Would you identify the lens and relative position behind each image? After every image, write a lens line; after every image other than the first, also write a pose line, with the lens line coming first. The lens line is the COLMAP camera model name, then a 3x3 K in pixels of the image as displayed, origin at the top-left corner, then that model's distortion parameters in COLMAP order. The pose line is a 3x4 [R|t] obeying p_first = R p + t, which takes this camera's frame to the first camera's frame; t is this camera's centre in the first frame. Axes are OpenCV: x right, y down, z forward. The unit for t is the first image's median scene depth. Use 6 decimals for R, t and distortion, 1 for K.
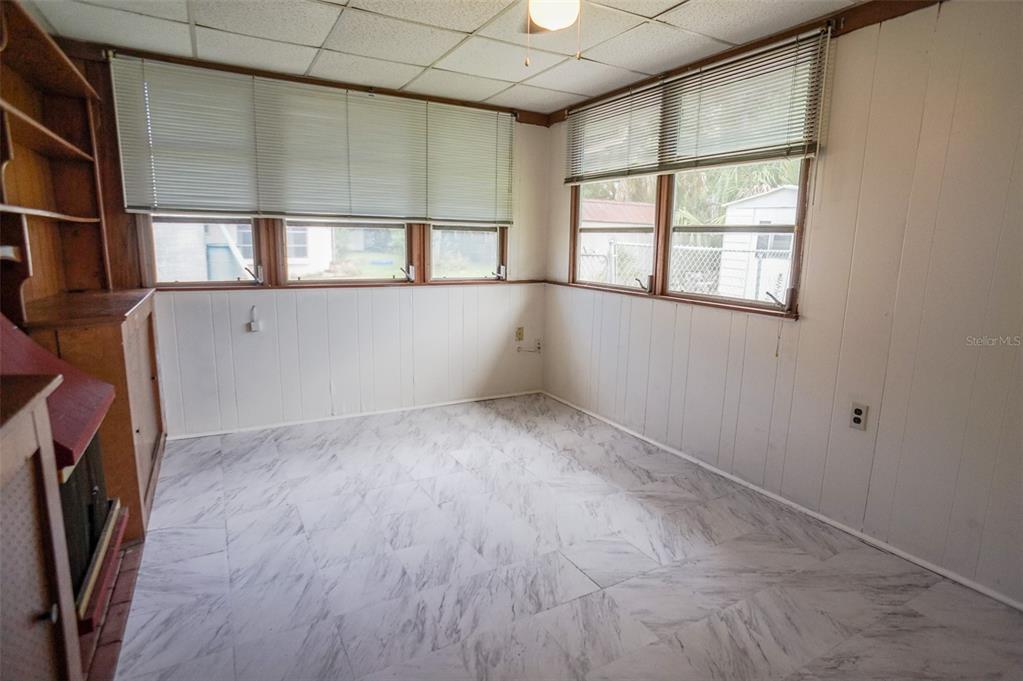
lens RADIAL K [[537.6, 0, 511.4], [0, 537.6, 338.4], [0, 0, 1]] dist [-0.061239, 0.034657]
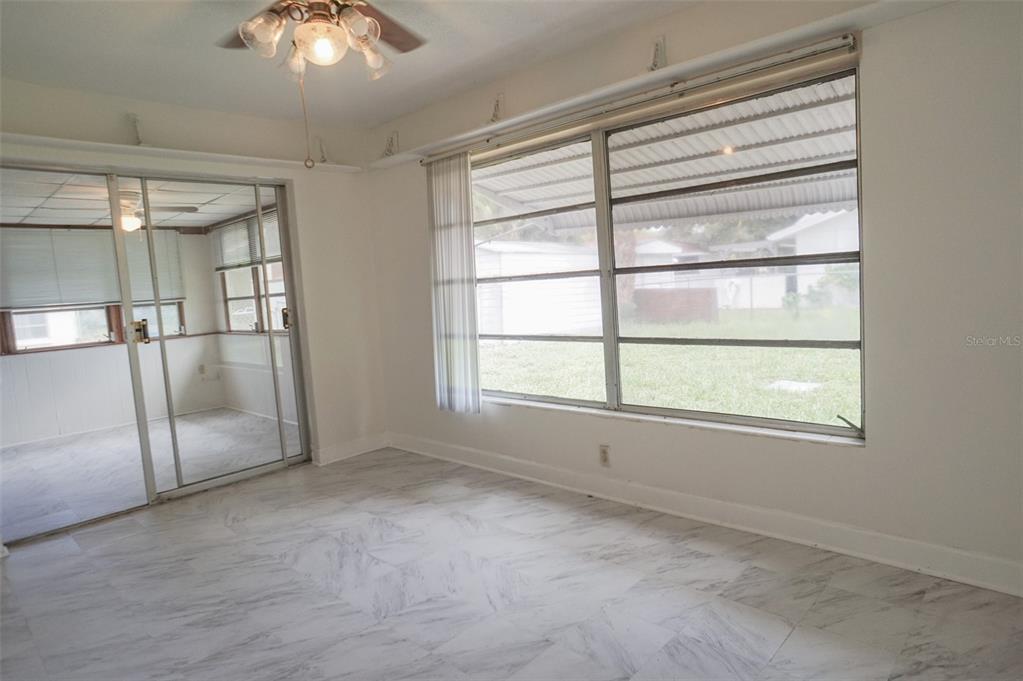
lens RADIAL K [[612.8, 0, 508.2], [0, 612.8, 340.3], [0, 0, 1]] dist [-0.000238, 0.002632]
pose [[0.954065, -0.113157, 0.277409, 0.450919], [0.138510, 0.987630, -0.073500, 0.193265], [-0.265660, 0.108547, 0.957936, -1.093526]]
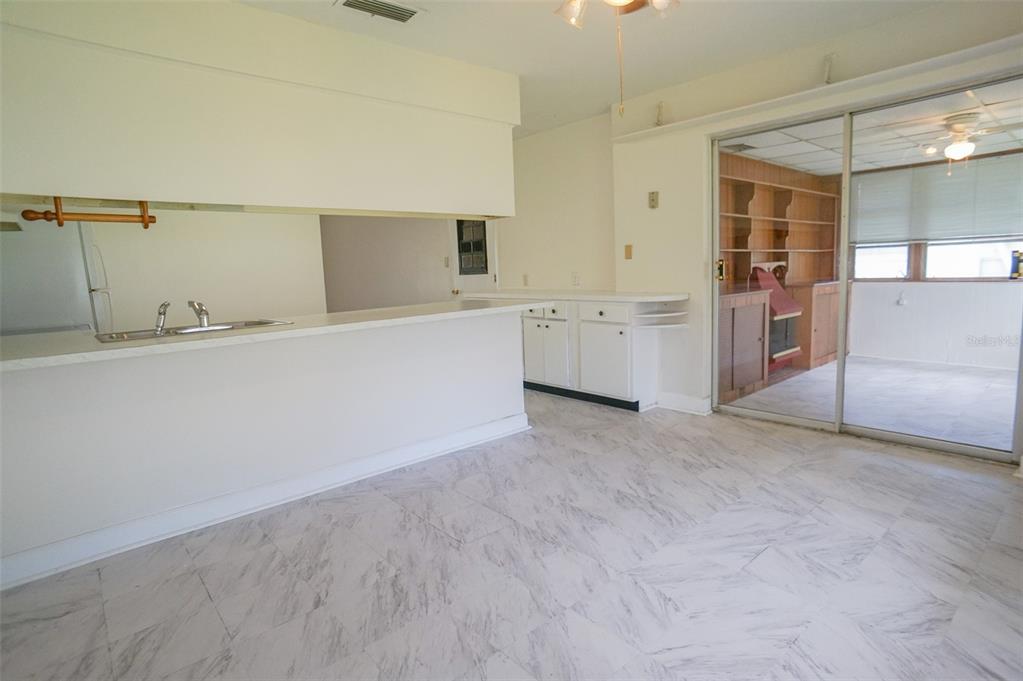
lens RADIAL K [[537.6, 0, 509.5], [0, 537.6, 343.9], [0, 0, 1]] dist [-0.061239, 0.034657]
pose [[0.202024, 0.107250, -0.973490, 0.988683], [-0.132202, 0.987875, 0.081400, 0.145502], [0.970417, 0.112253, 0.213753, -0.660551]]
